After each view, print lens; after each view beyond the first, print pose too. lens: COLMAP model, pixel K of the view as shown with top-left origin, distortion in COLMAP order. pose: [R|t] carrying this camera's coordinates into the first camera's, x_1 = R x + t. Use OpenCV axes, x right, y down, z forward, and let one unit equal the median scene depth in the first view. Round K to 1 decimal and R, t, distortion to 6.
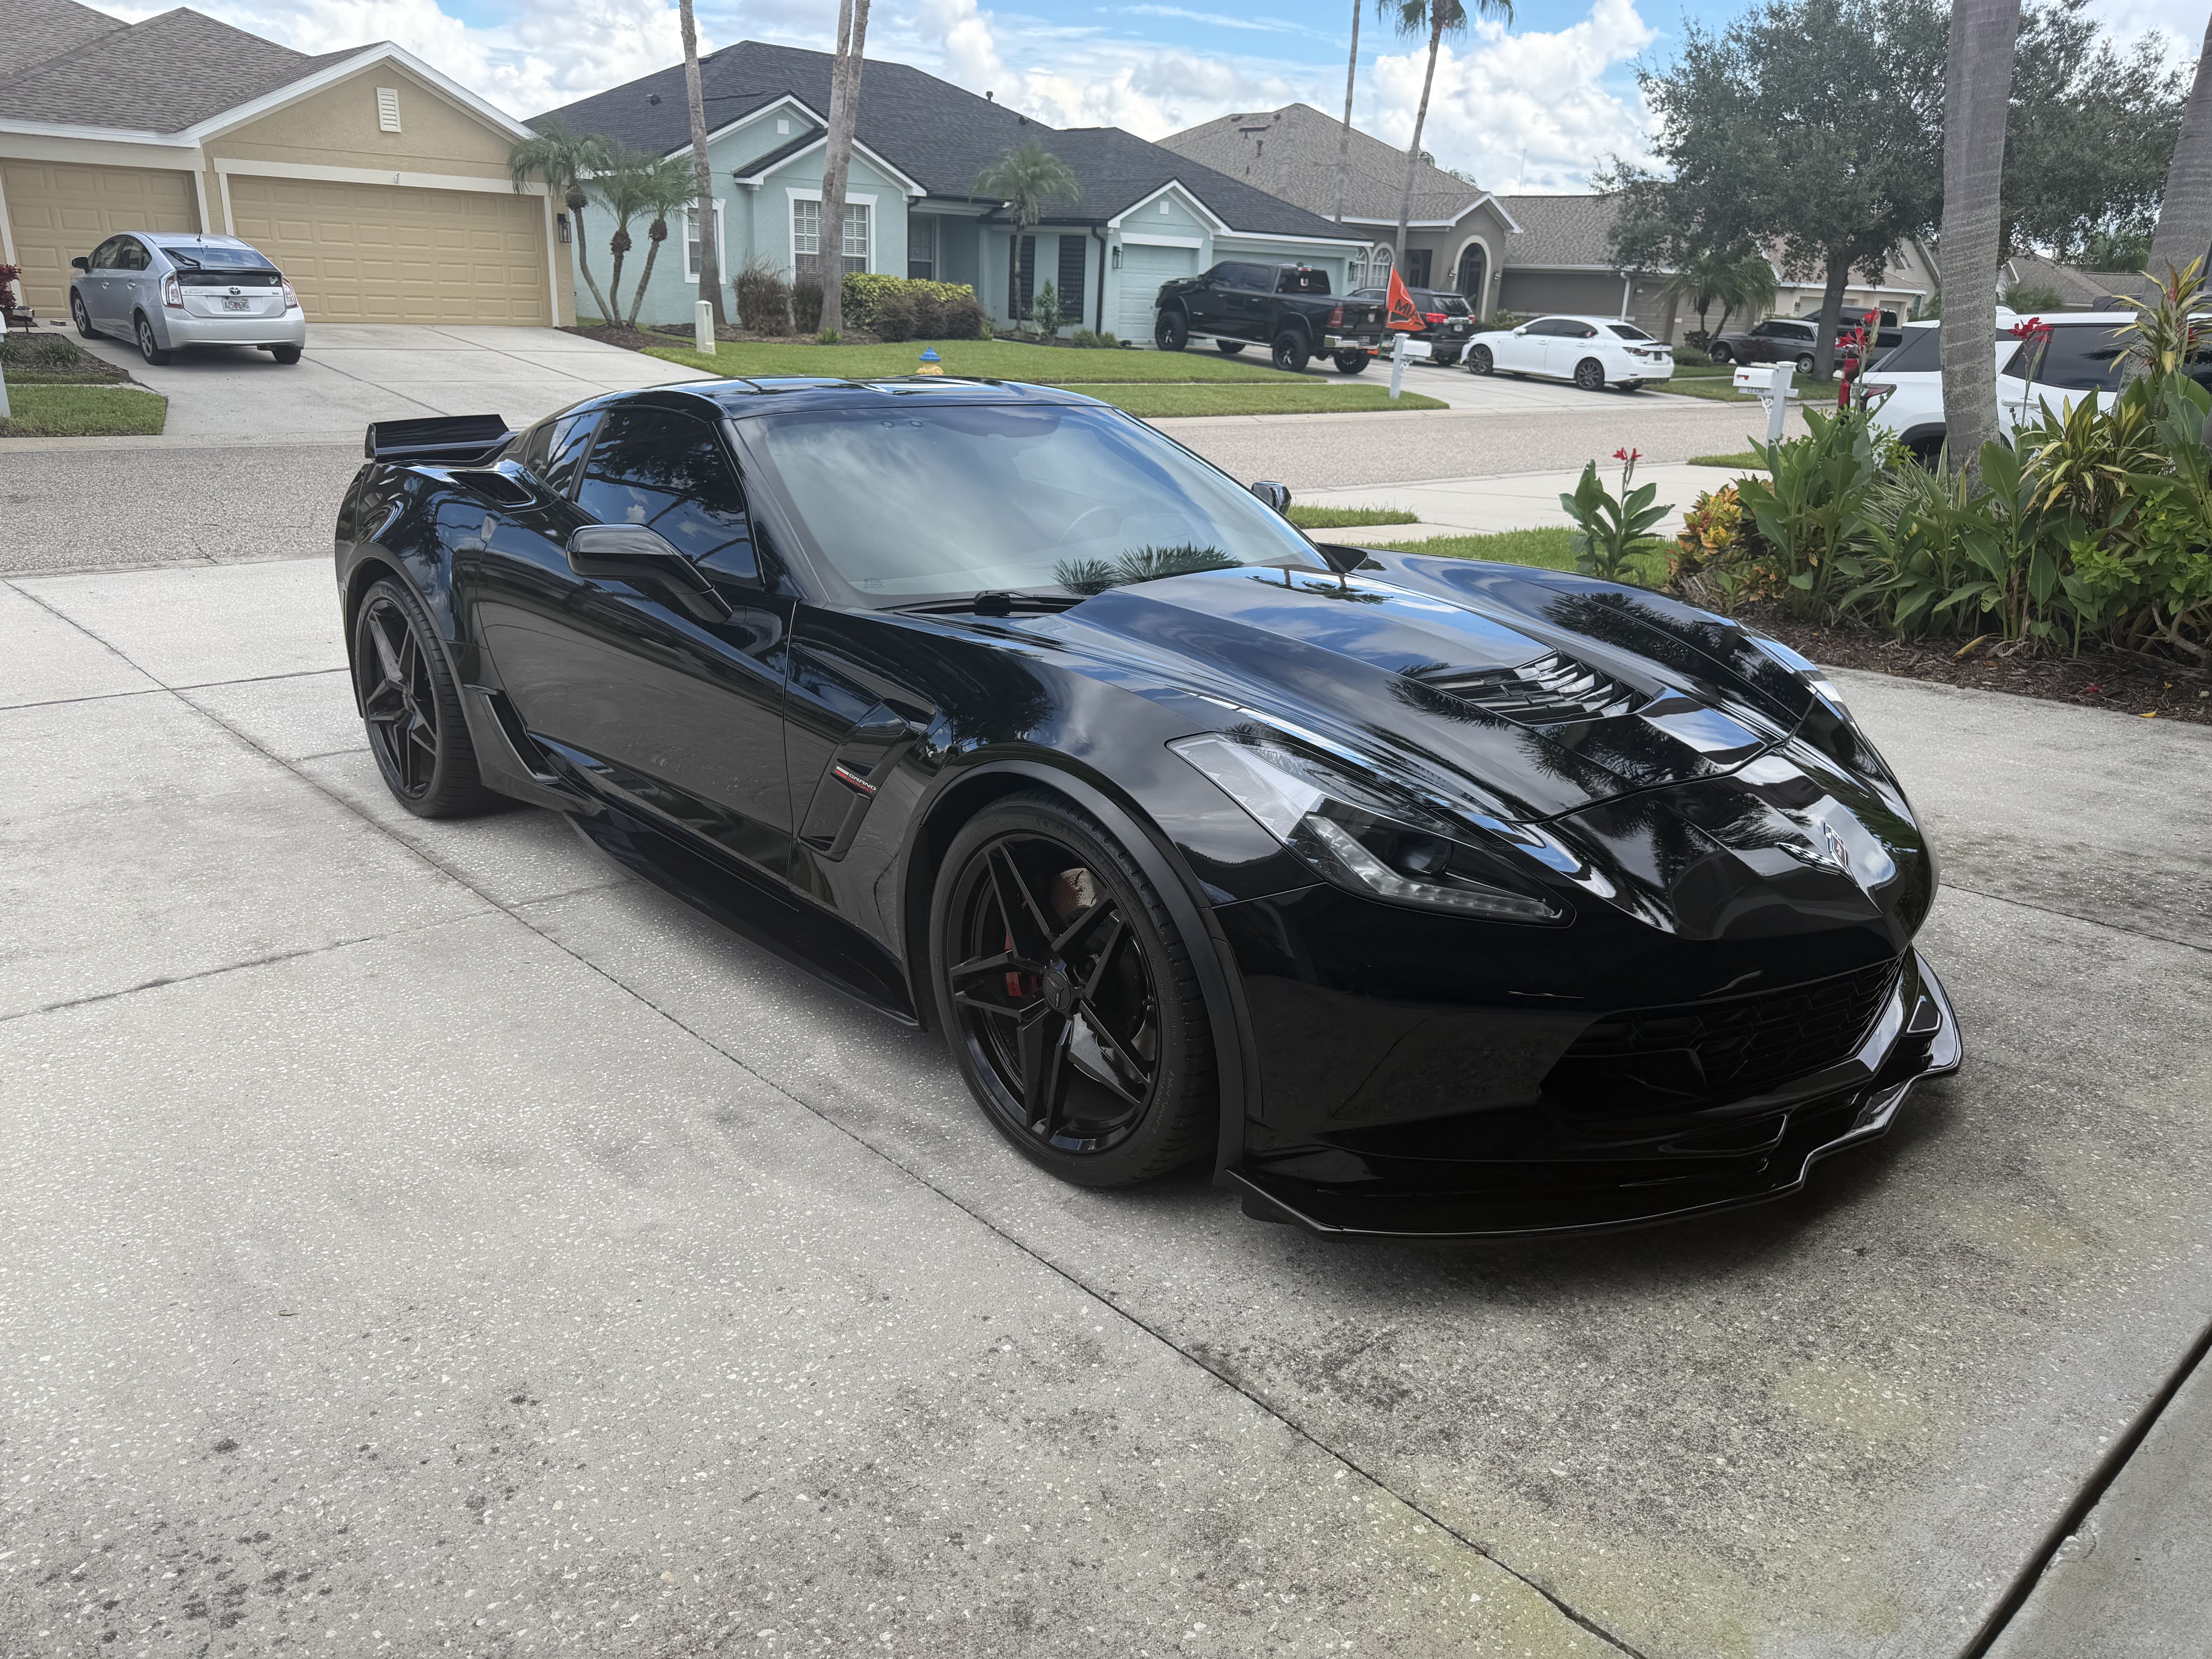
lens RADIAL K [[1539.3, 0, 1106.0], [0, 1539.3, 829.5], [0, 0, 1]] dist [0.057086, -0.000050]
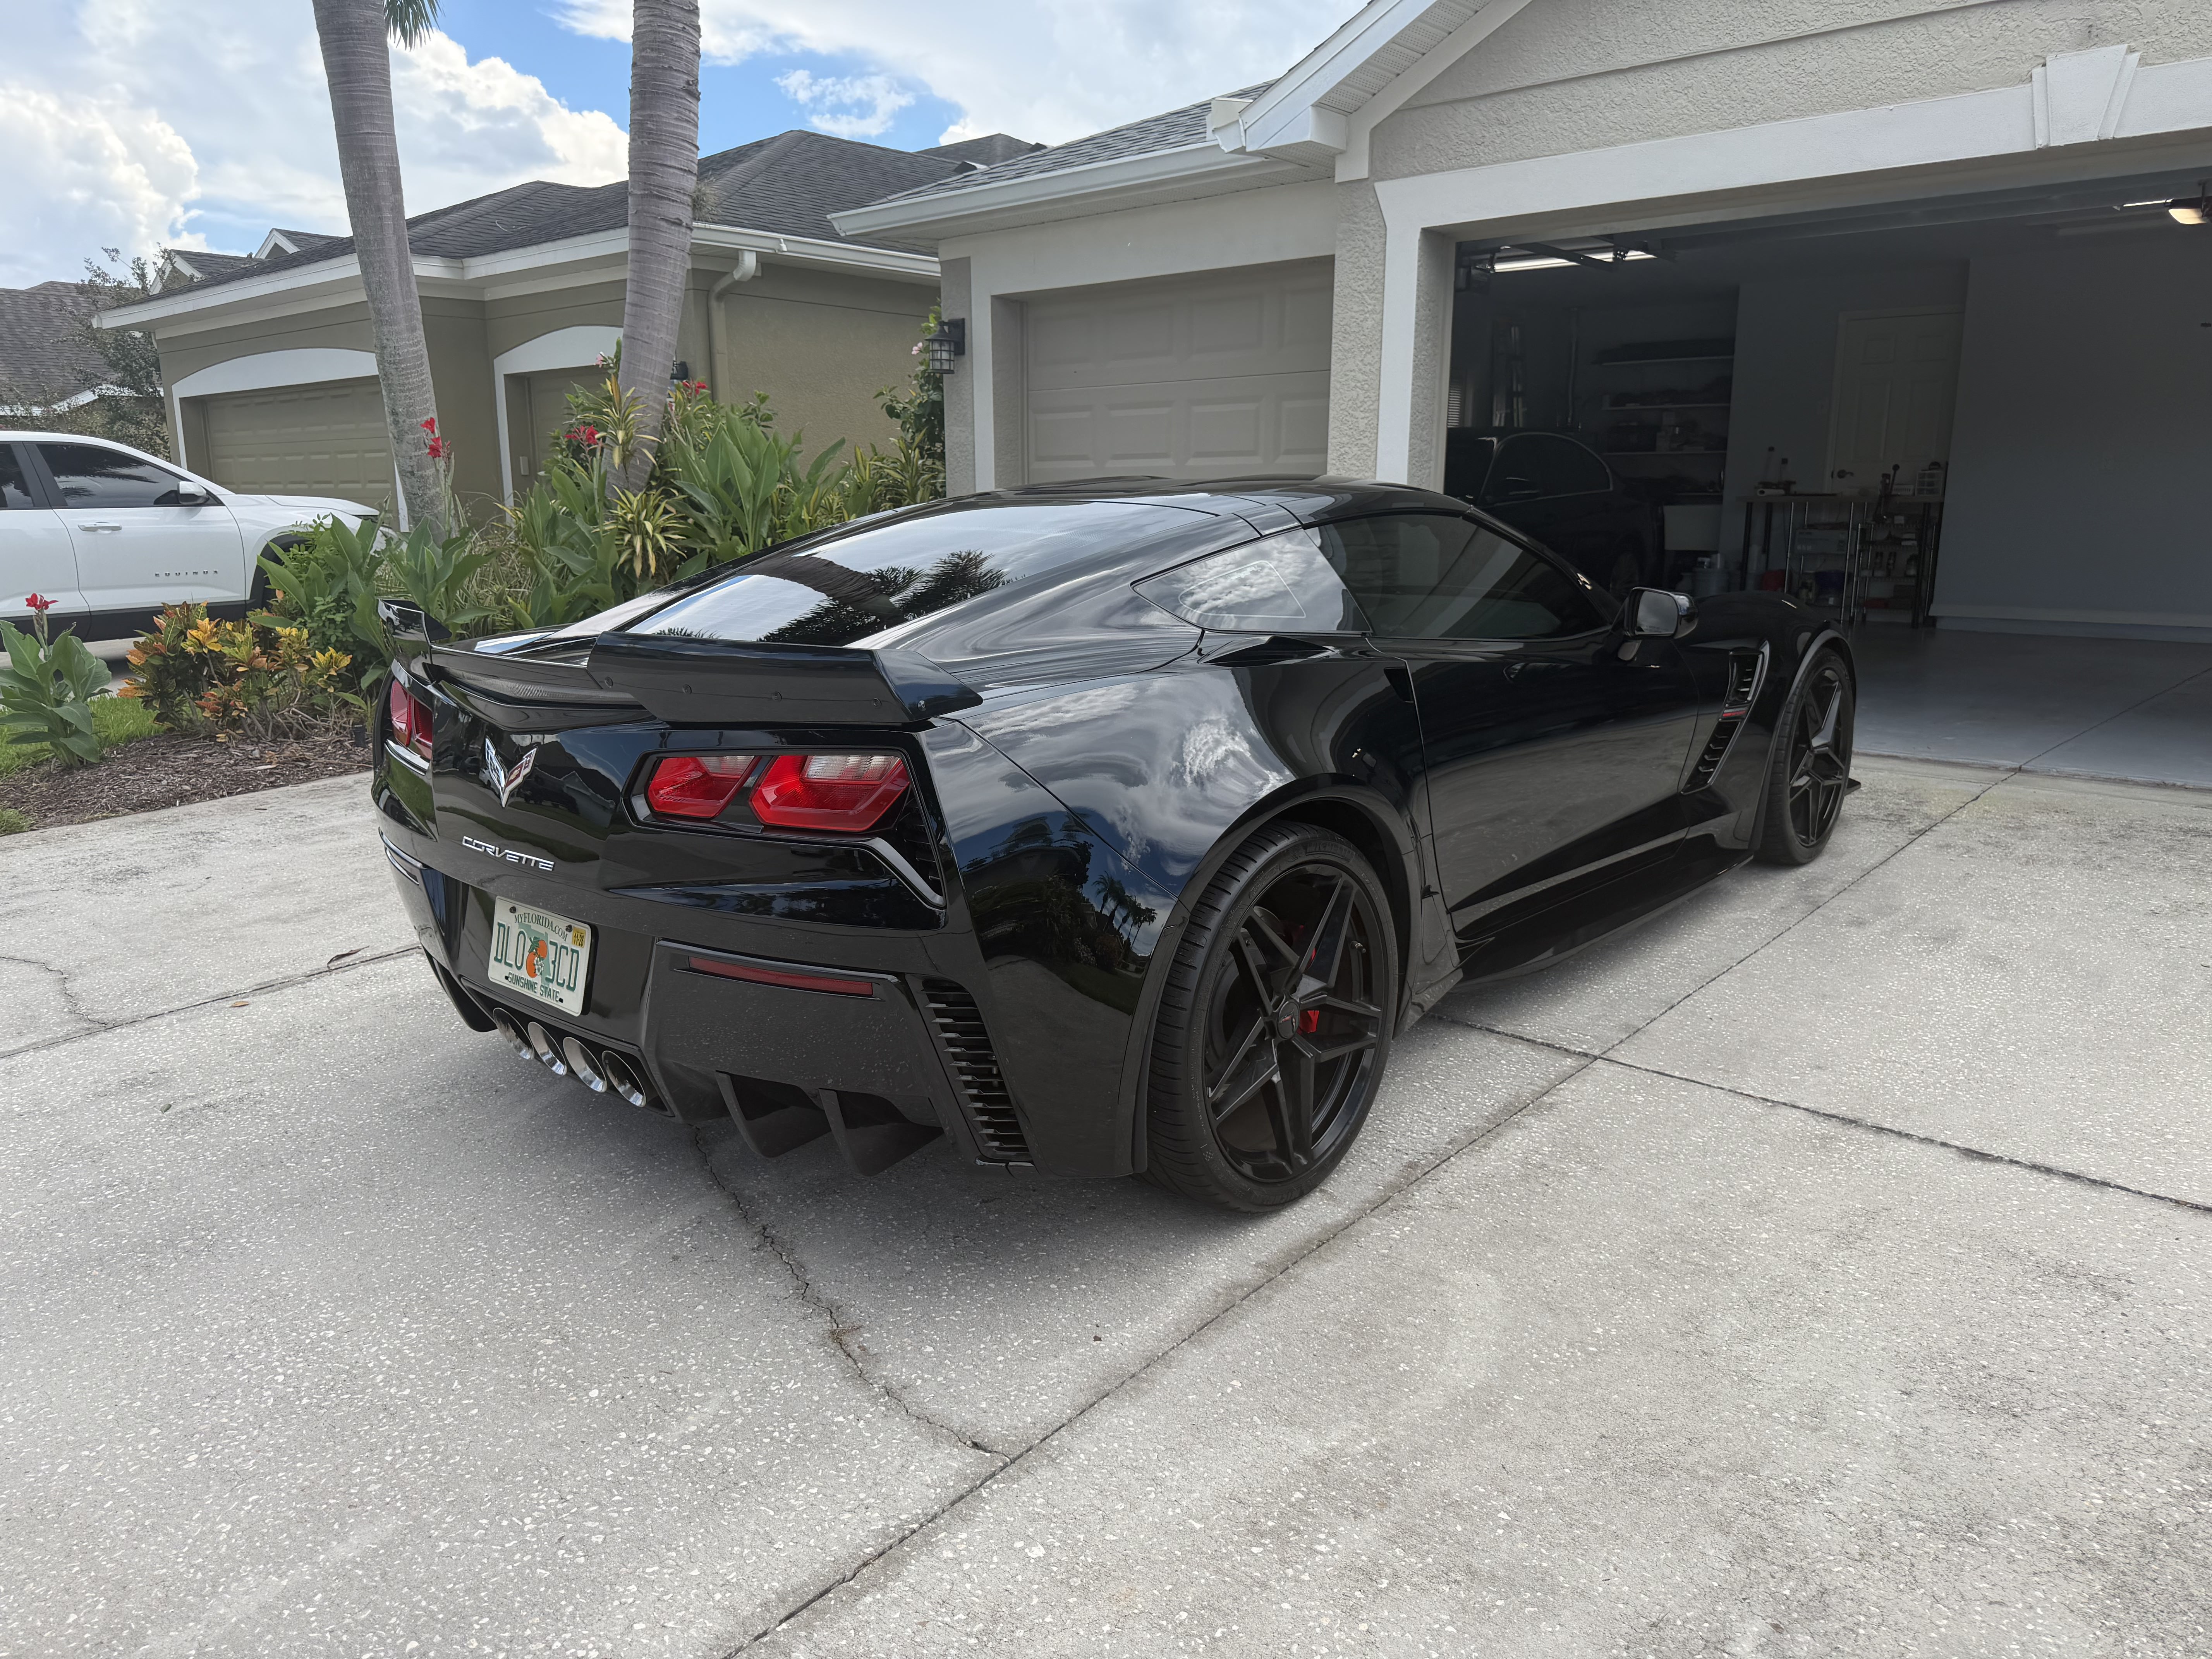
lens RADIAL K [[1539.3, 0, 1106.0], [0, 1539.3, 829.5], [0, 0, 1]] dist [0.057086, -0.000050]
pose [[-0.108698, -0.247087, 0.962877, -1.023203], [0.317303, 0.909324, 0.269164, -0.342020], [-0.942074, 0.334782, -0.020441, 1.078789]]
